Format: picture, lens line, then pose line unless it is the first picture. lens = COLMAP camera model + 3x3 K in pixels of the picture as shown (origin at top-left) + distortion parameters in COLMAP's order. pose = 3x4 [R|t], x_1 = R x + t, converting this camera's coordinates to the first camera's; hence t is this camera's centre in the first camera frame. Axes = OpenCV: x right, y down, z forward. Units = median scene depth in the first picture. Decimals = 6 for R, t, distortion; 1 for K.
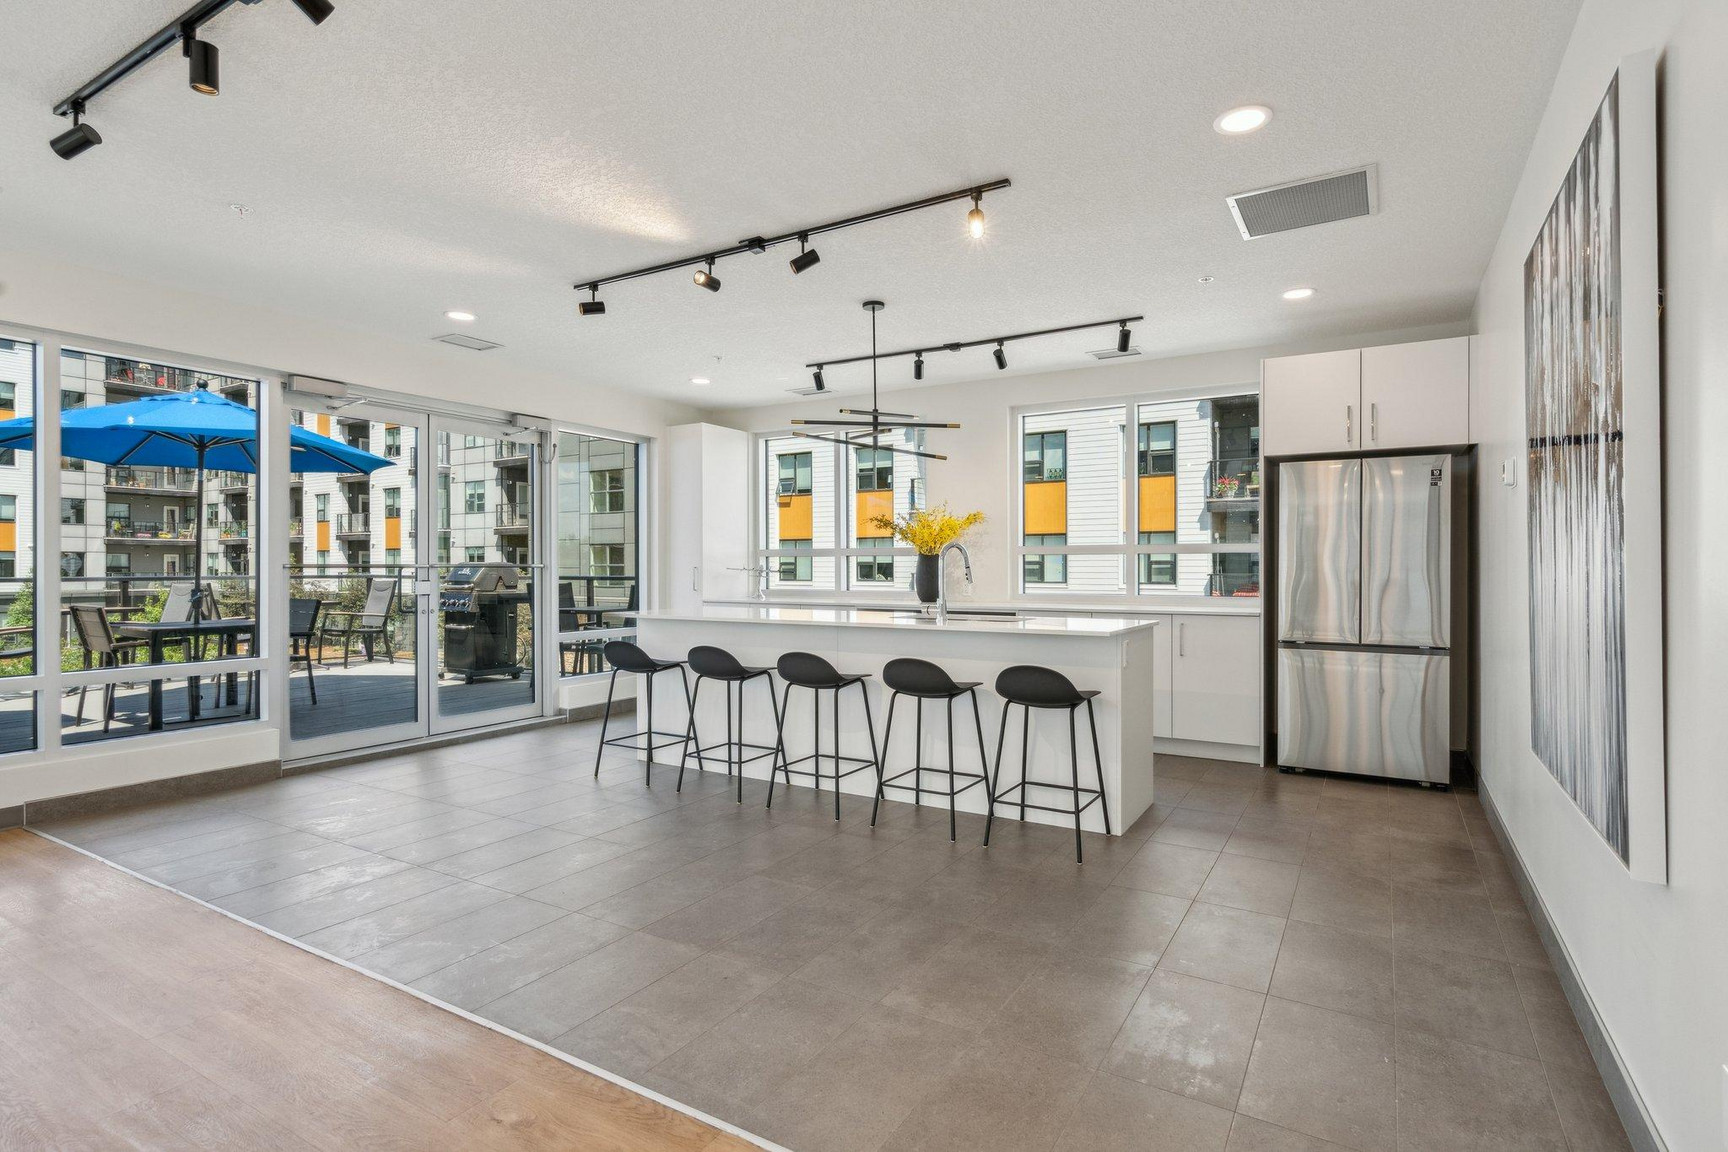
lens RADIAL K [[875.4, 0, 858.8], [0, 875.4, 576.8], [0, 0, 1]] dist [-0.003194, 0.000432]
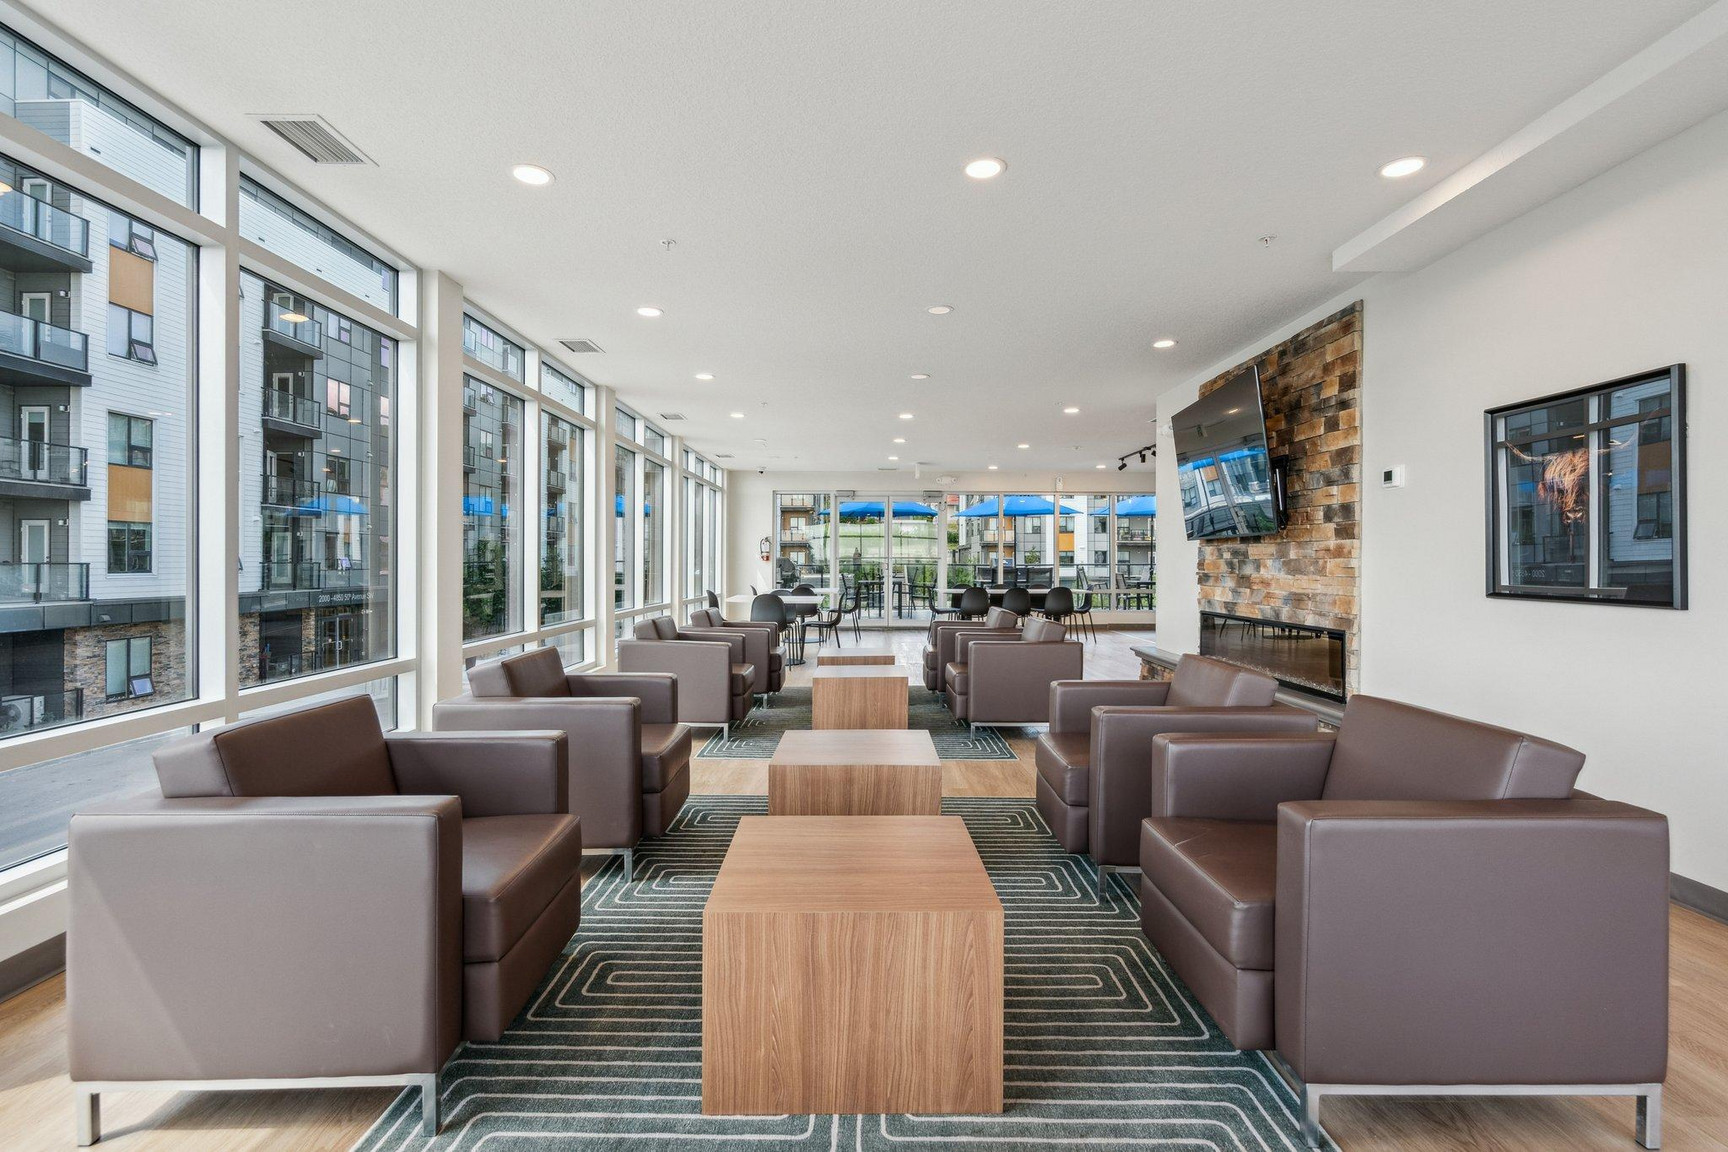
lens RADIAL K [[795.4, 0, 866.3], [0, 795.4, 570.2], [0, 0, 1]] dist [0.002830, 0.002062]
pose [[0.526699, 0.010145, -0.849991, 0.589711], [-0.009011, 0.999939, 0.006351, 0.009630], [0.850004, 0.004314, 0.526758, -0.707109]]
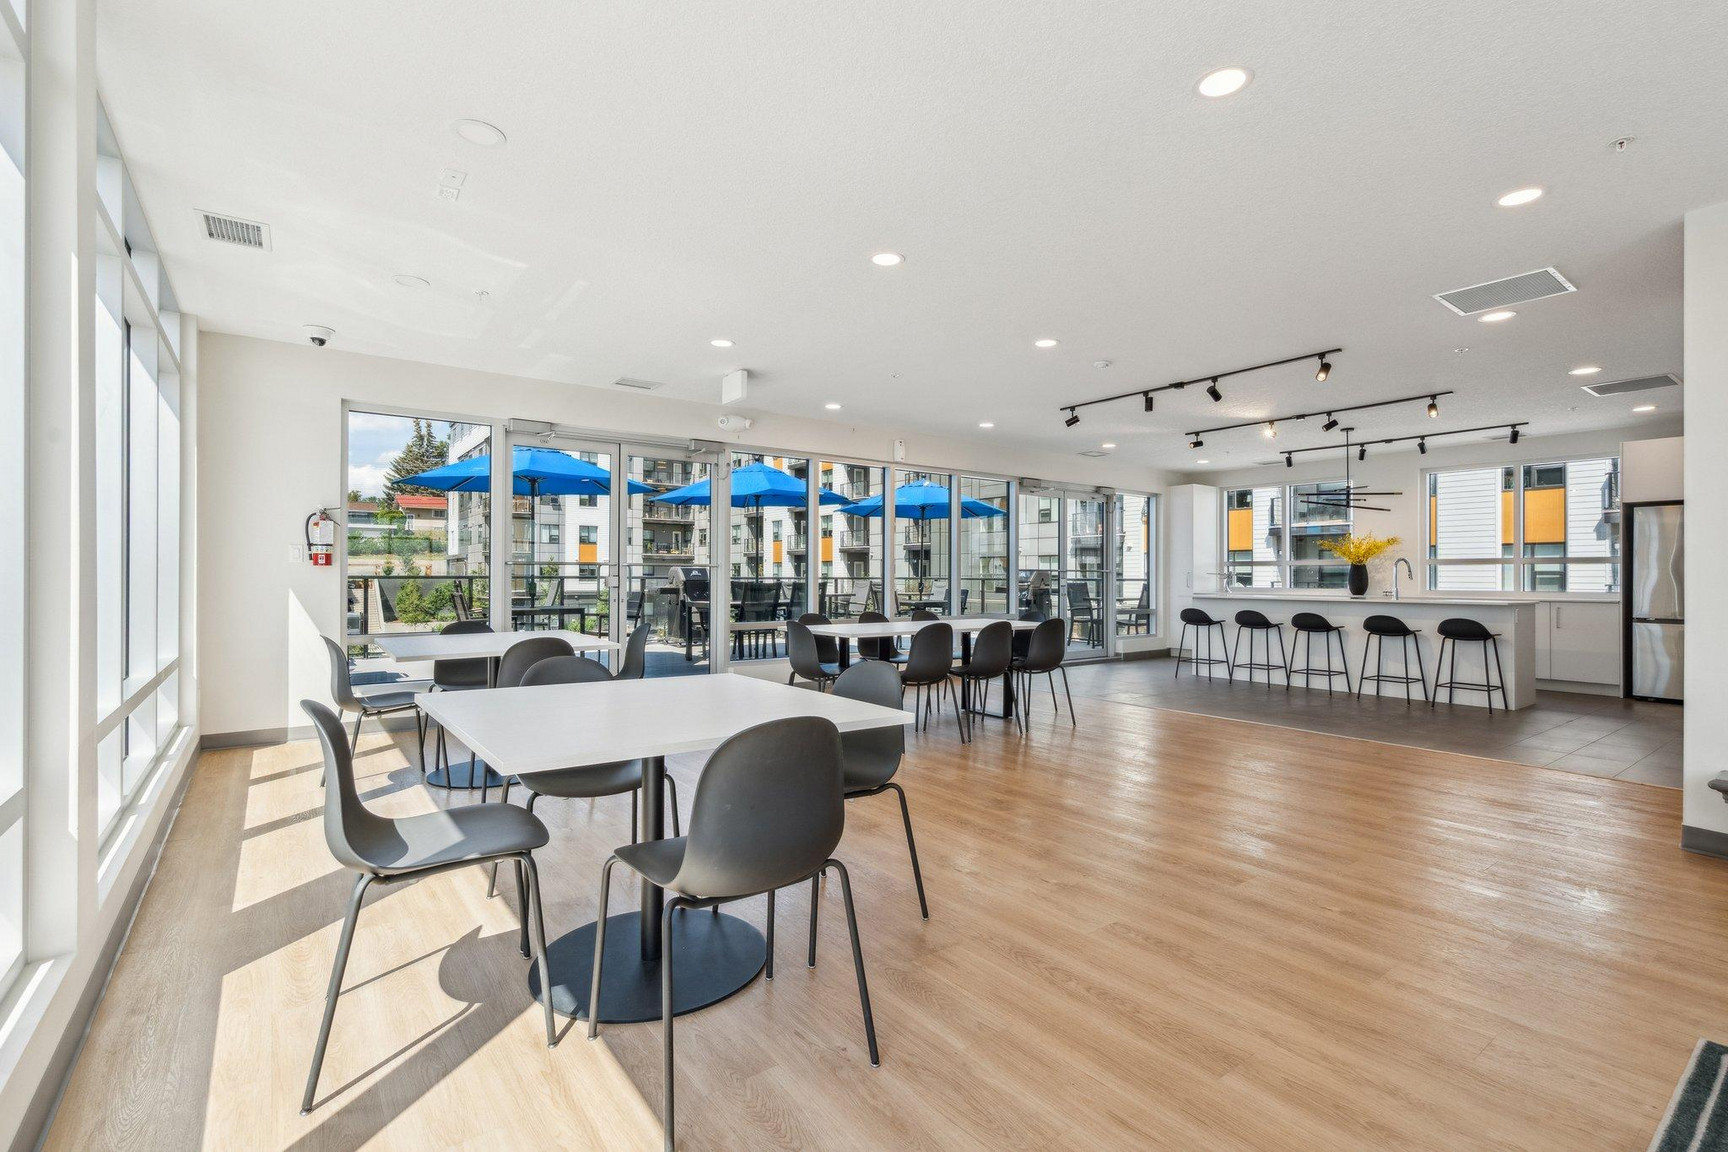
lens RADIAL K [[795.4, 0, 867.8], [0, 795.4, 573.8], [0, 0, 1]] dist [0.002830, 0.002062]
pose [[0.930557, 0.003692, -0.366129, -0.167866], [-0.009274, 0.999866, -0.013490, 0.014521], [0.366030, 0.015949, 0.930466, -0.506339]]
